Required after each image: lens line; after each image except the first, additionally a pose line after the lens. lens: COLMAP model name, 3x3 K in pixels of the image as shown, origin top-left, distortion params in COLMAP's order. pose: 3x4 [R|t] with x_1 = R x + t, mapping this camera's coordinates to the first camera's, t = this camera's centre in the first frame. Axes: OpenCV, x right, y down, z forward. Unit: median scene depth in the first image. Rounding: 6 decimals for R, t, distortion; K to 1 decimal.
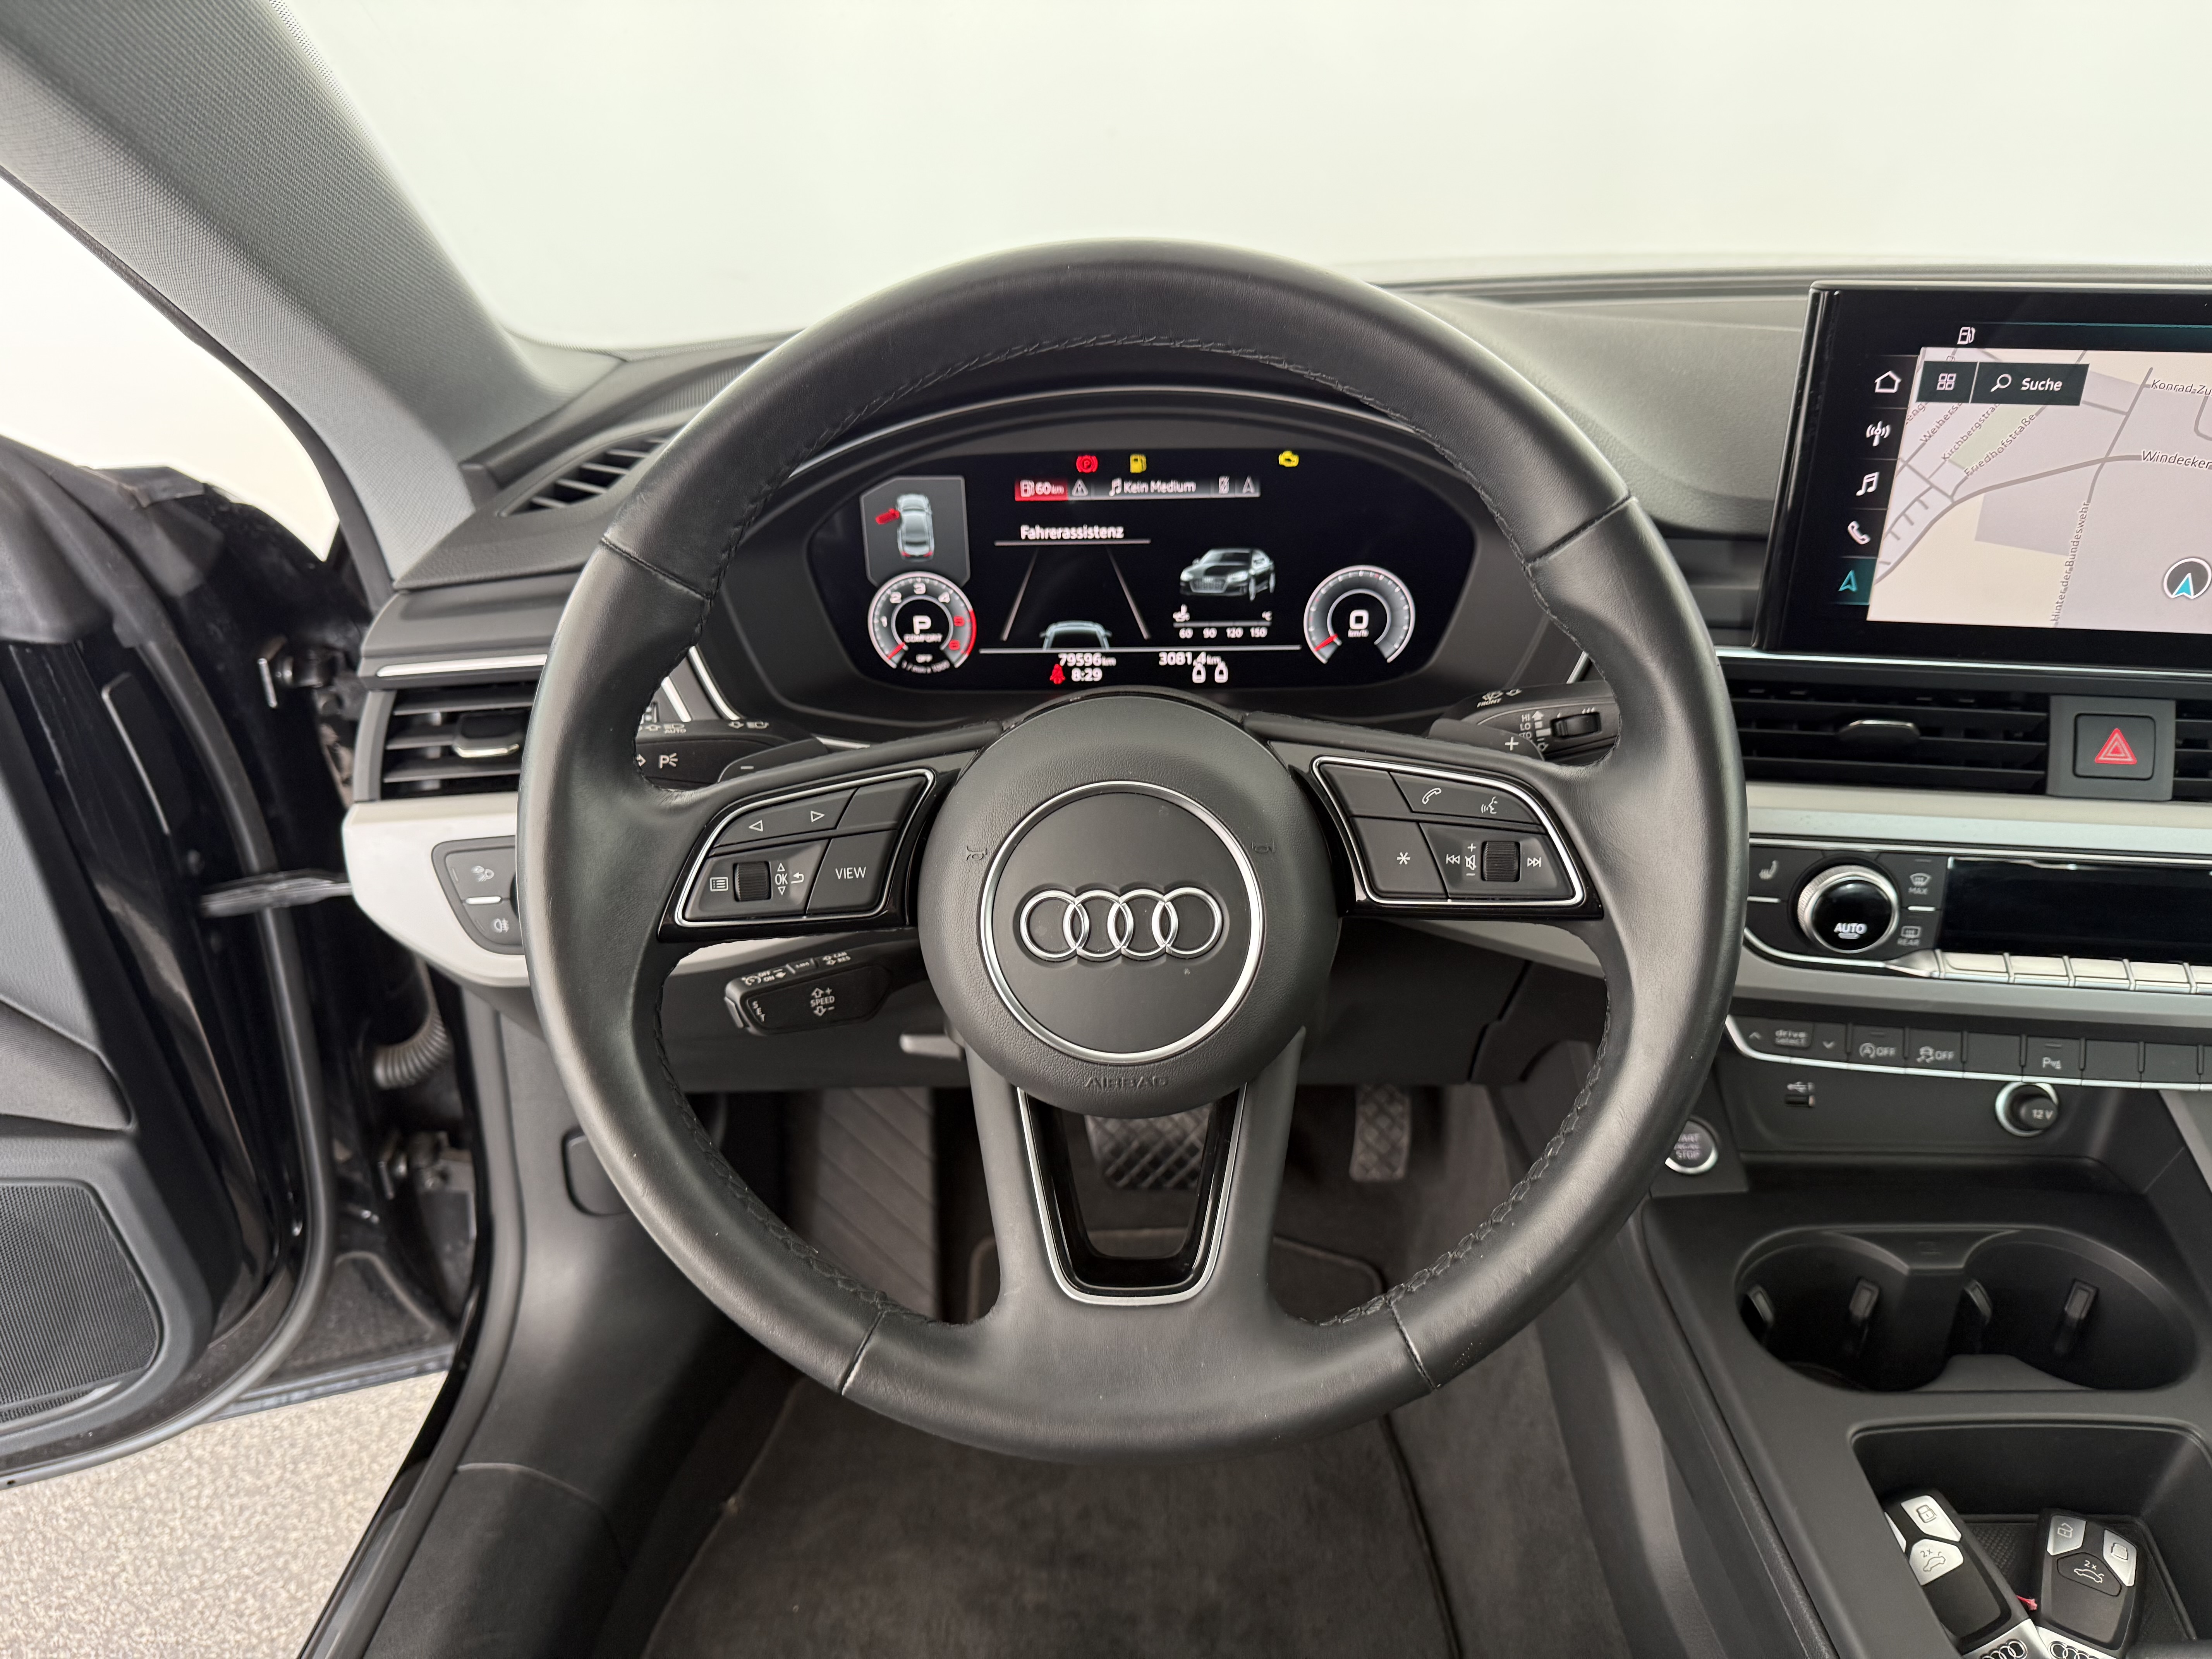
lens RADIAL K [[1523.6, 0, 1106.0], [0, 1523.6, 829.5], [0, 0, 1]] dist [-0.012591, -0.000229]
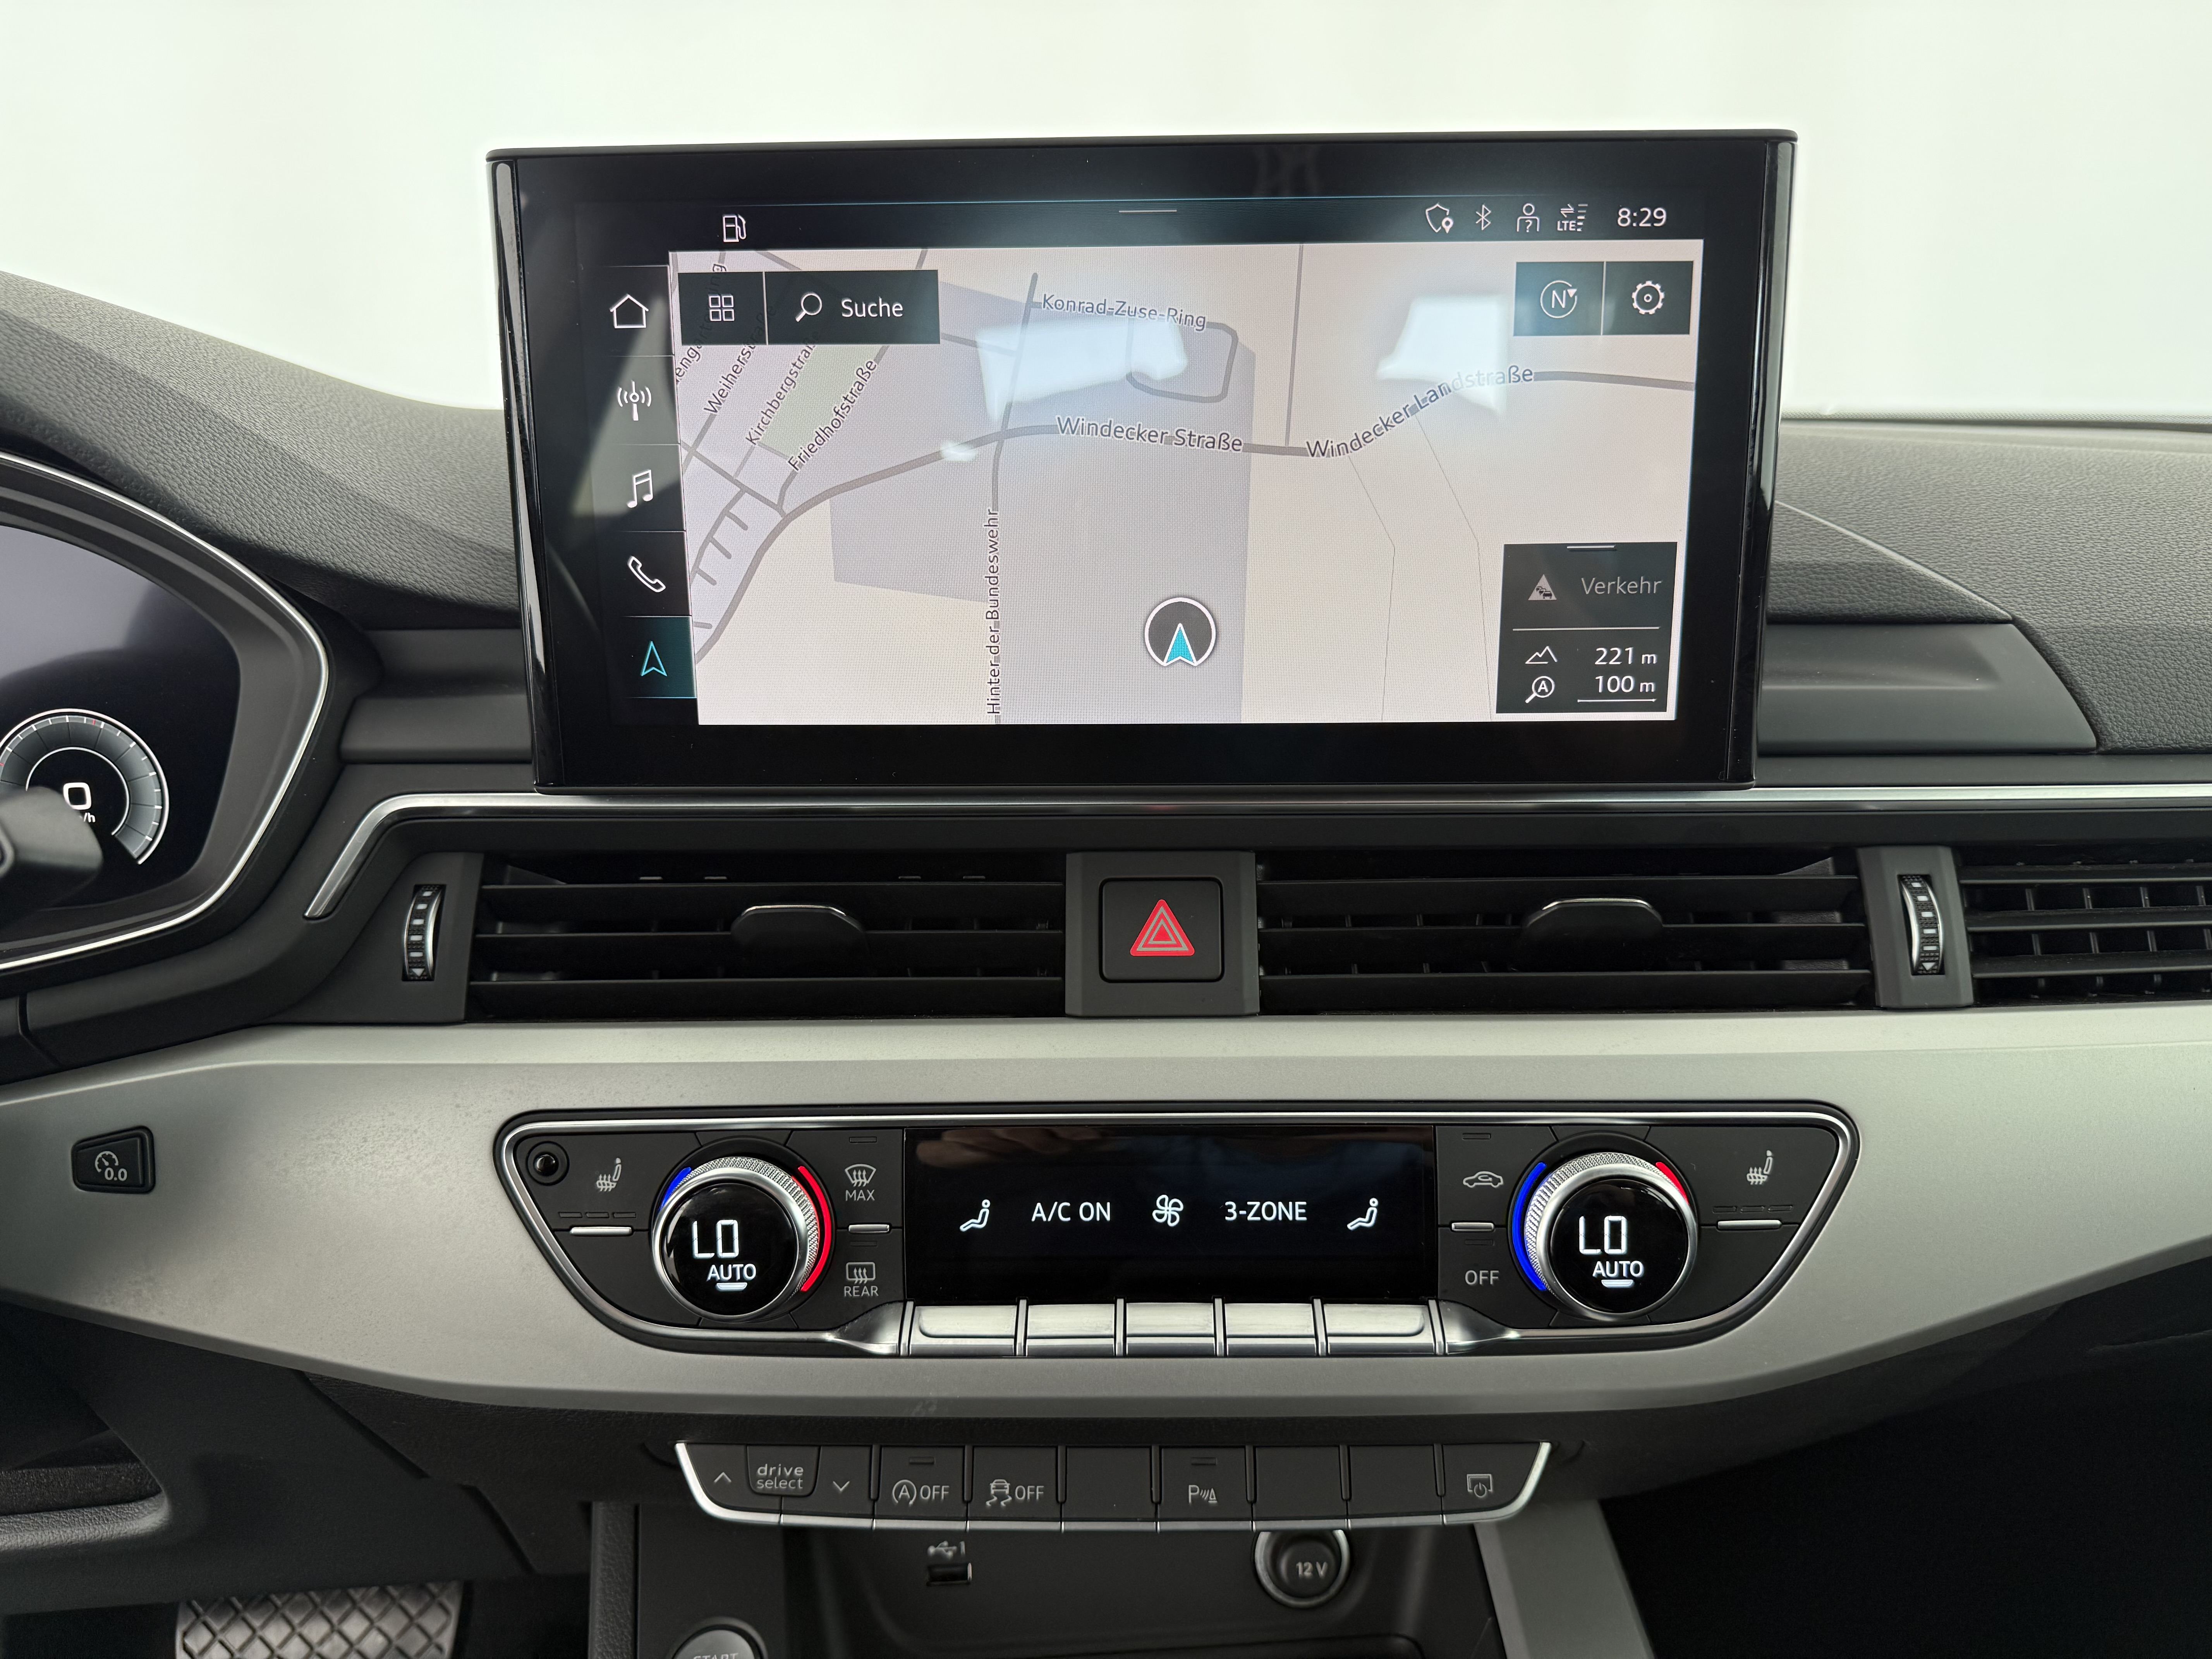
lens RADIAL K [[1569.2, 0, 1068.2], [0, 1569.2, 830.2], [0, 0, 1]] dist [0.059011, -0.001486]
pose [[0.993777, -0.027210, 0.108012, 0.582148], [0.050720, 0.973882, -0.221317, 0.043837], [-0.099169, 0.225418, 0.969202, 0.409508]]
